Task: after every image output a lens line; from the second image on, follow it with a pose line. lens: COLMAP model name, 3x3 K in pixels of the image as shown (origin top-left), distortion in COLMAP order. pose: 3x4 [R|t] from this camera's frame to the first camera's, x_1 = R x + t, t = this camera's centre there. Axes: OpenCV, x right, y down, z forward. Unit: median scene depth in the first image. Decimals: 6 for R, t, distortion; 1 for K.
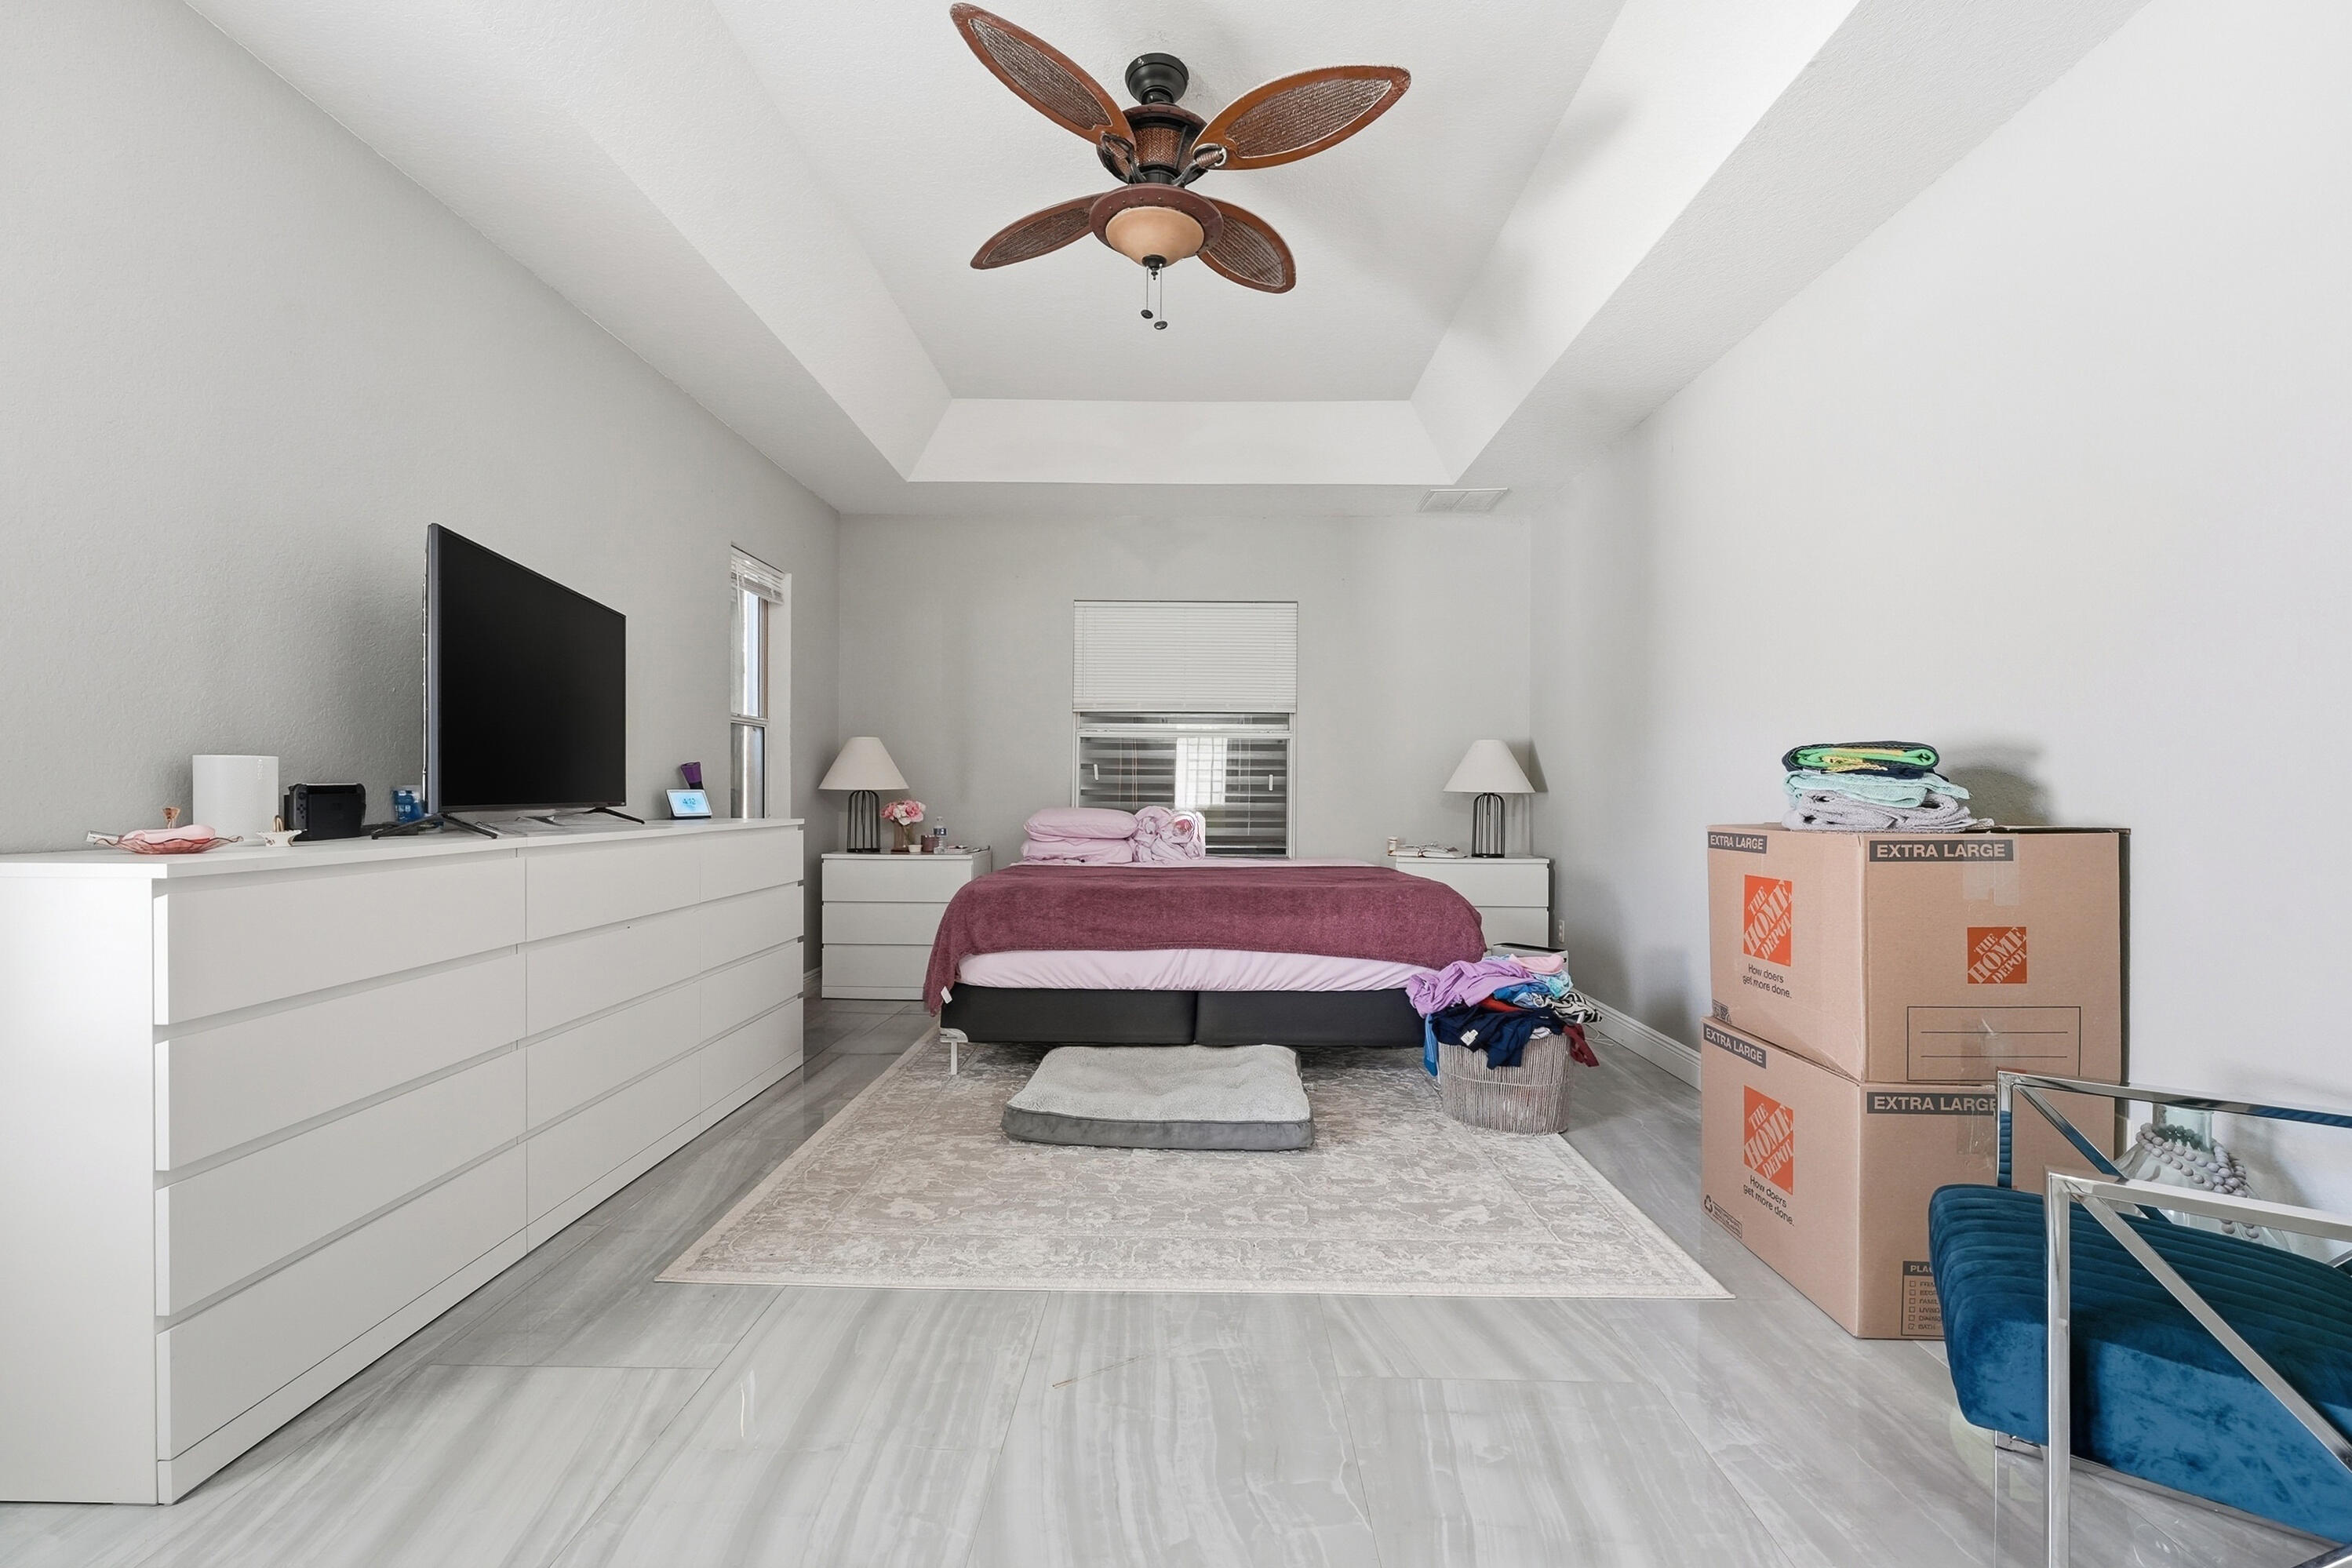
lens RADIAL K [[948.6, 0, 1173.8], [0, 948.6, 791.8], [0, 0, 1]] dist [-0.001588, -0.000063]
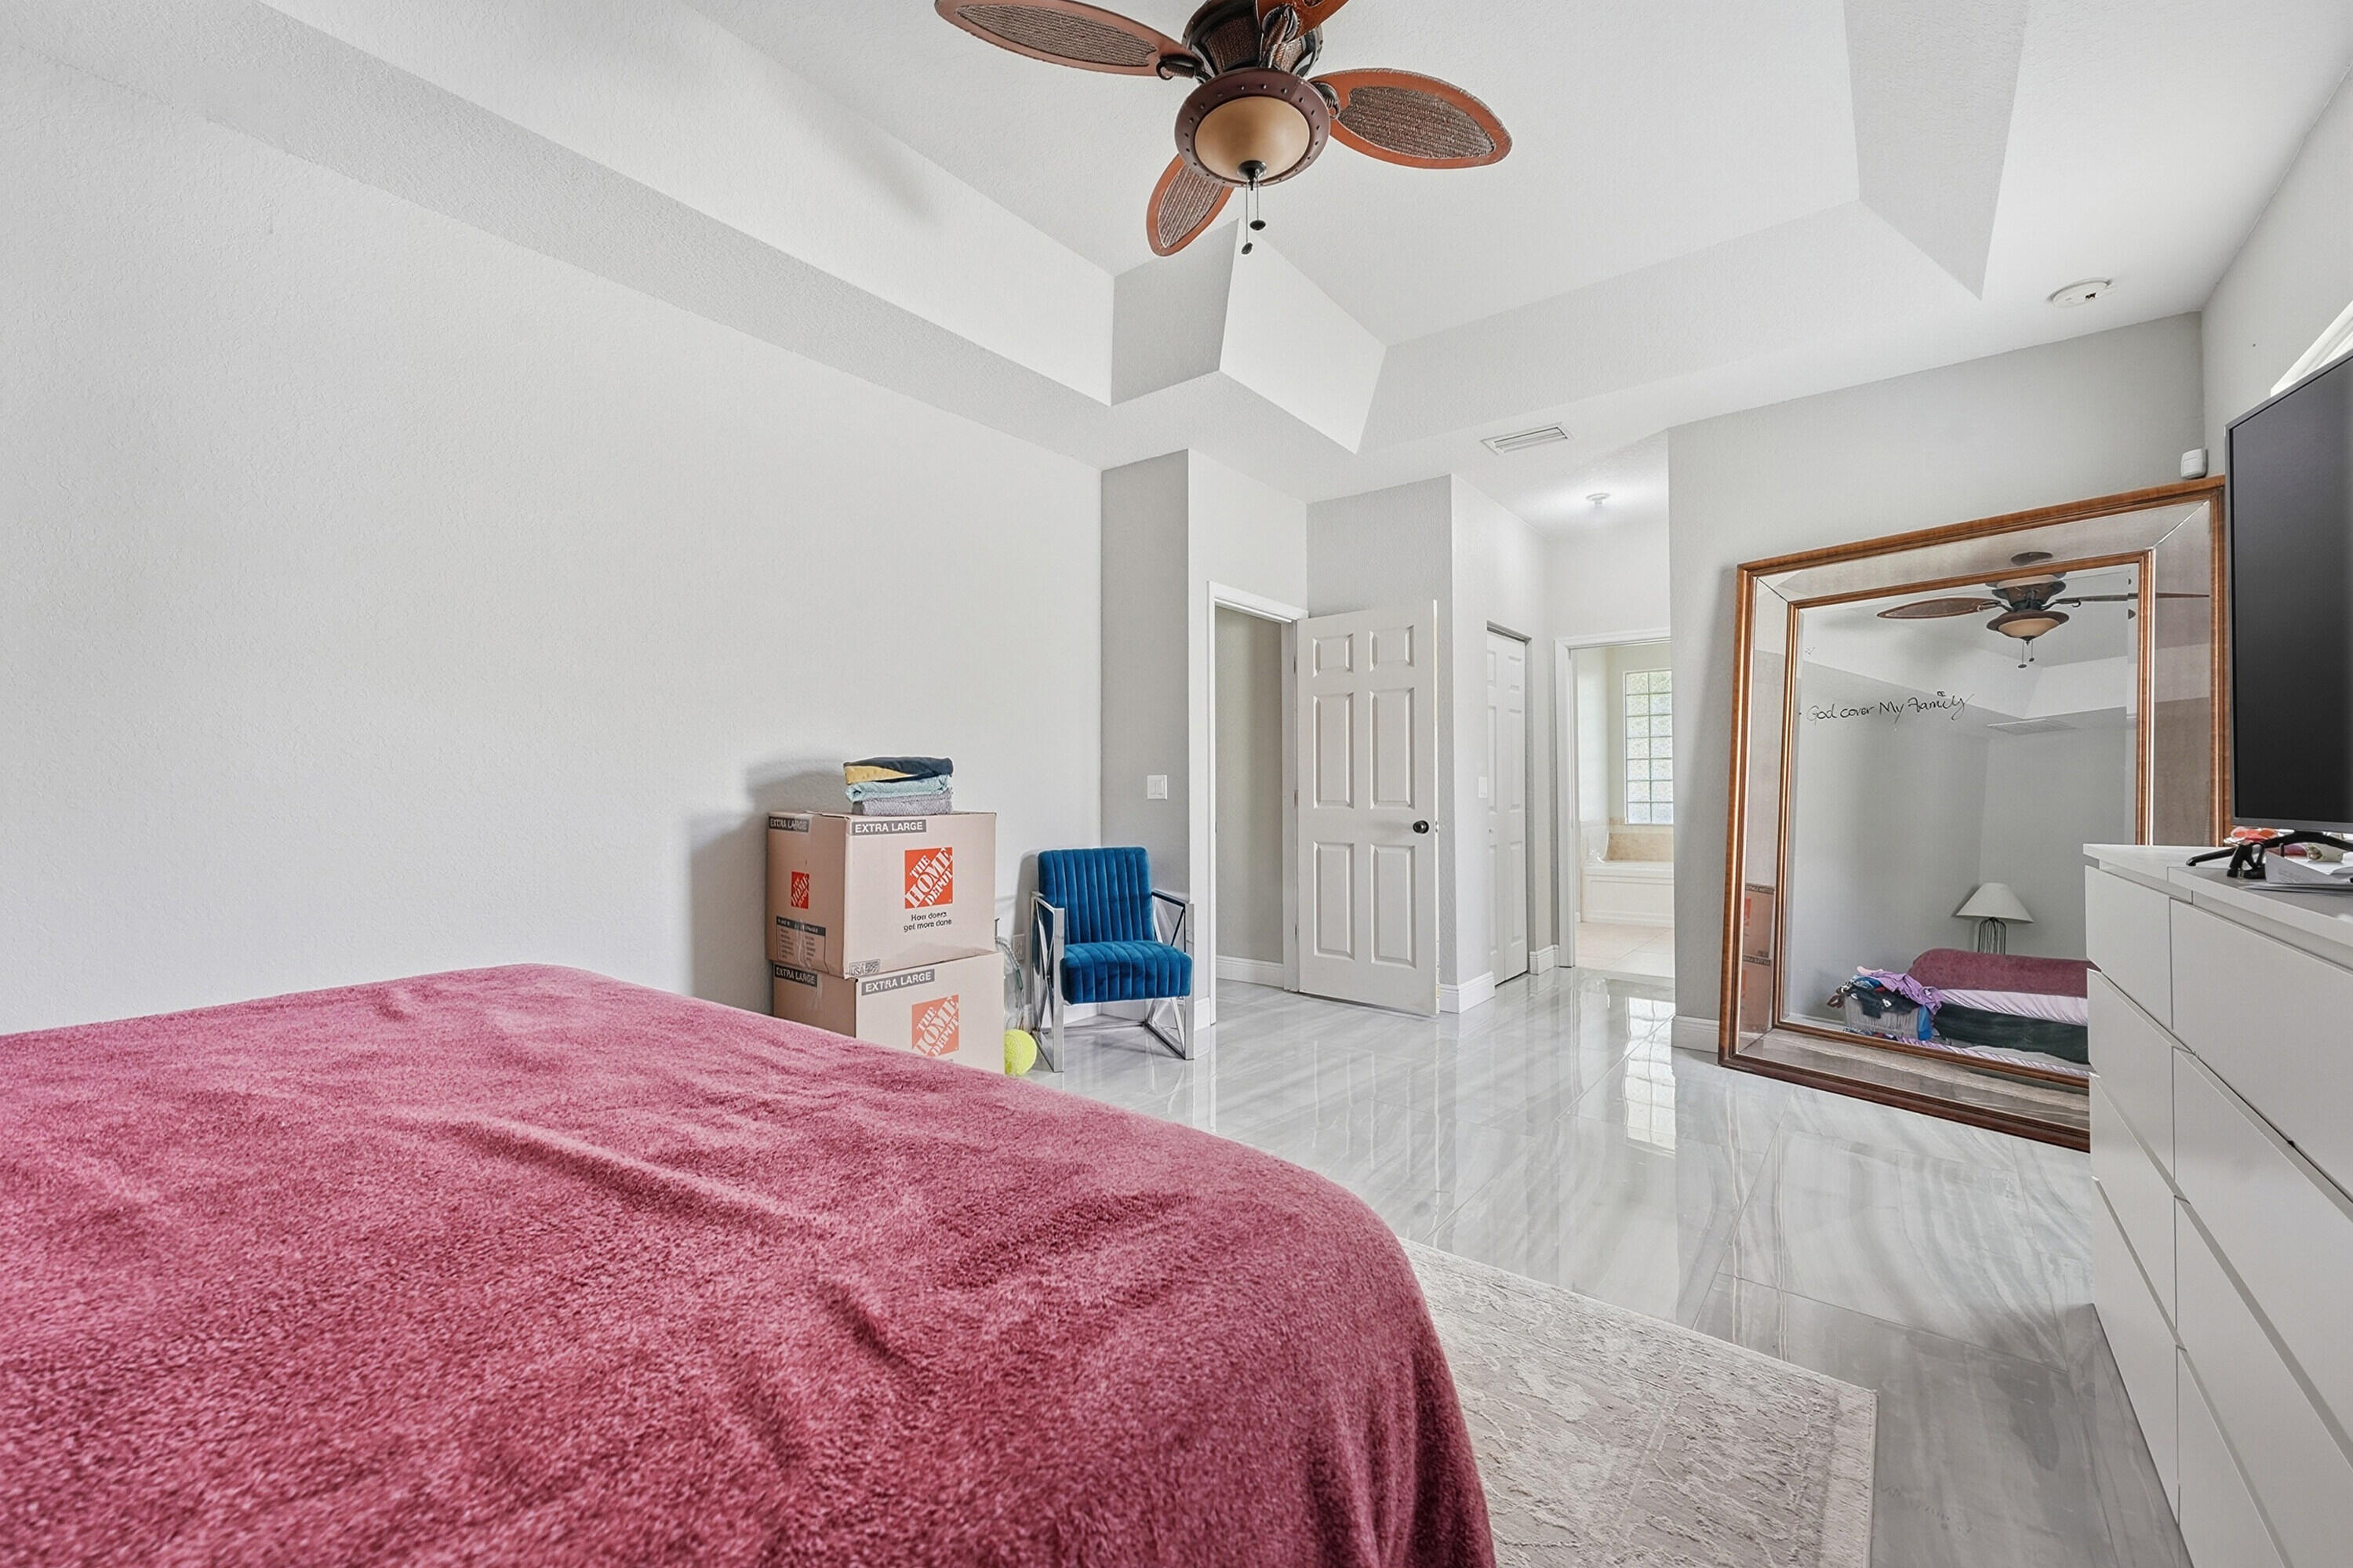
lens RADIAL K [[949.1, 0, 1169.2], [0, 949.1, 782.7], [0, 0, 1]] dist [-0.001588, -0.000063]
pose [[-0.800537, -0.000837, 0.599283, -0.657499], [-0.002339, 0.999996, -0.001728, -0.009424], [-0.599279, -0.002784, -0.800536, 2.422954]]
